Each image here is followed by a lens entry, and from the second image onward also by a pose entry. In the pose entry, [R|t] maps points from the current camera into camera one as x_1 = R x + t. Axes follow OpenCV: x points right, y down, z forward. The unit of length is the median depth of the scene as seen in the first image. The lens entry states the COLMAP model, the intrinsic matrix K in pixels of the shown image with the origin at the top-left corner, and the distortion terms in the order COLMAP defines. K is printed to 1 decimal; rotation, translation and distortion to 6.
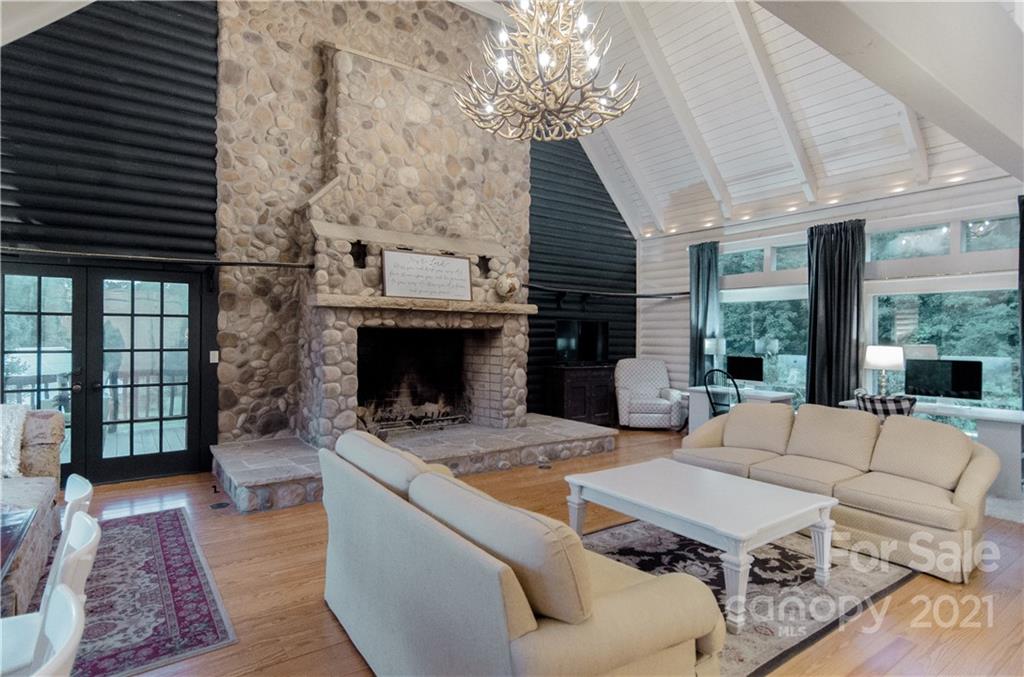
lens RADIAL K [[534.8, 0, 513.7], [0, 534.8, 334.8], [0, 0, 1]] dist [0.006402, -0.001785]
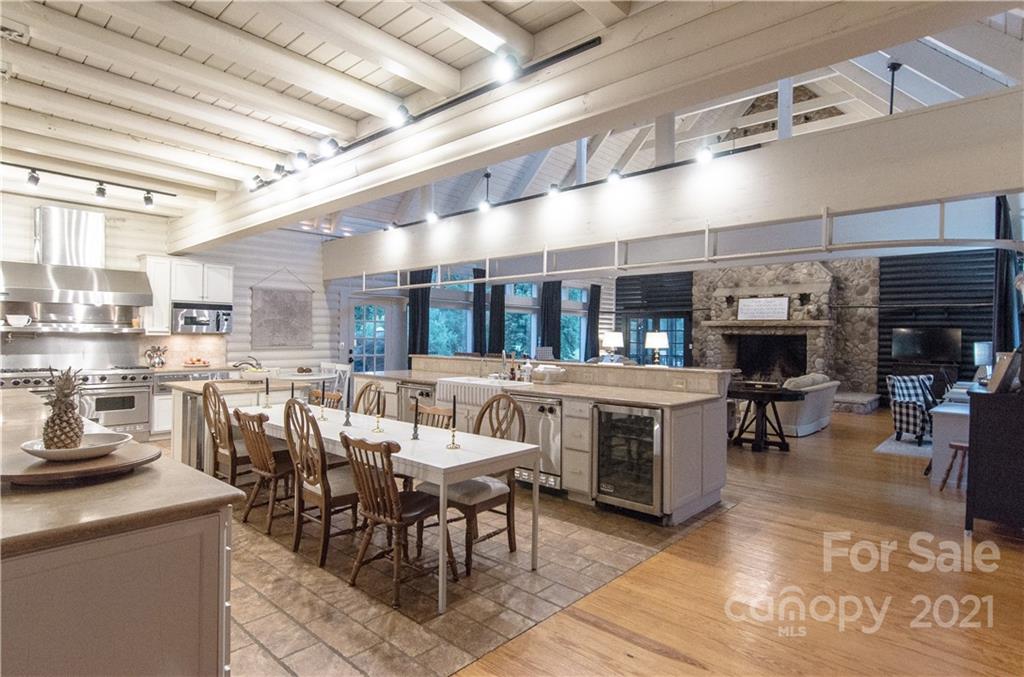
lens RADIAL K [[549.0, 0, 512.6], [0, 549.0, 335.6], [0, 0, 1]] dist [-0.000568, -0.001082]
pose [[0.201381, -0.006184, -0.979493, 1.693267], [-0.012084, 0.999888, -0.008798, 0.019986], [0.979438, 0.013608, 0.201284, -0.328584]]
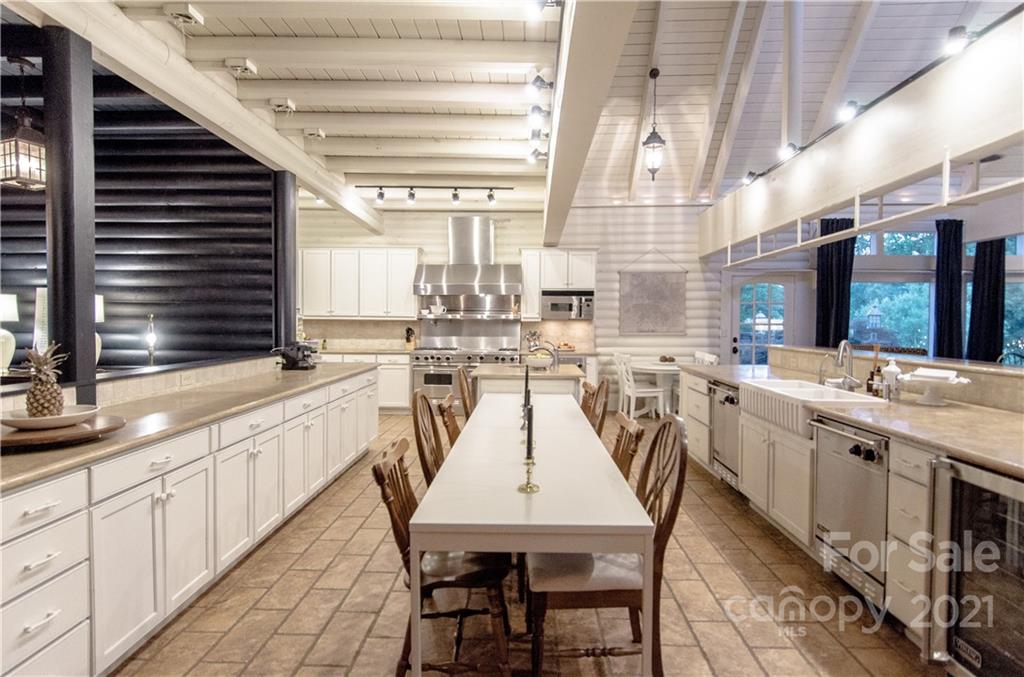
lens RADIAL K [[549.0, 0, 512.6], [0, 549.0, 335.6], [0, 0, 1]] dist [-0.000568, -0.001082]
pose [[-0.615749, 0.011985, -0.787851, 1.413635], [-0.012979, 0.999594, 0.025351, 0.020508], [0.787836, 0.025835, -0.615344, -0.055703]]
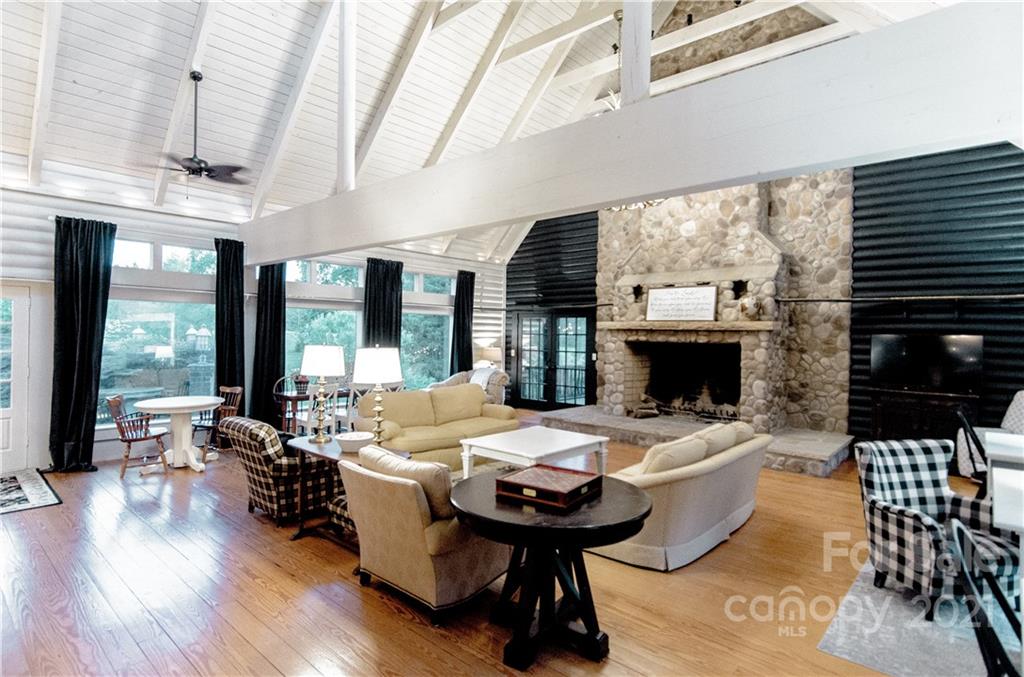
lens RADIAL K [[534.8, 0, 513.7], [0, 534.8, 334.8], [0, 0, 1]] dist [0.006402, -0.001785]
pose [[0.212636, -0.002858, -0.977127, 1.088042], [-0.014009, 0.999884, -0.005973, -0.018079], [0.977031, 0.014958, 0.212571, 0.315407]]
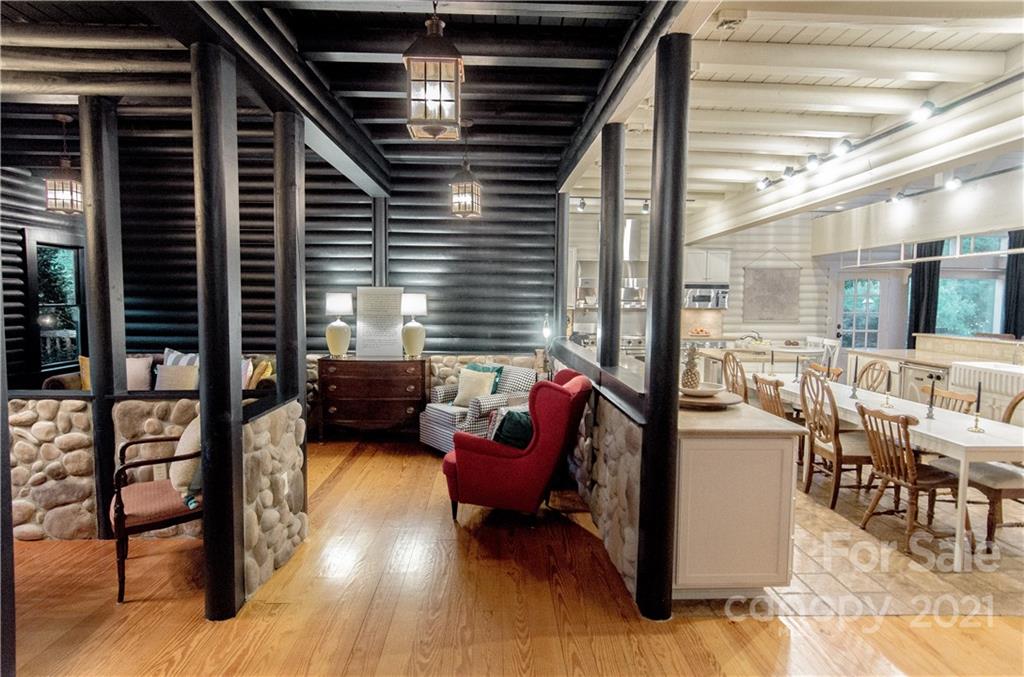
lens RADIAL K [[549.0, 0, 512.6], [0, 549.0, 335.6], [0, 0, 1]] dist [-0.000568, -0.001082]
pose [[-0.561926, 0.042053, -0.826118, 1.885526], [-0.016411, 0.997944, 0.061962, 0.000405], [0.827025, 0.048375, -0.560080, -0.359466]]
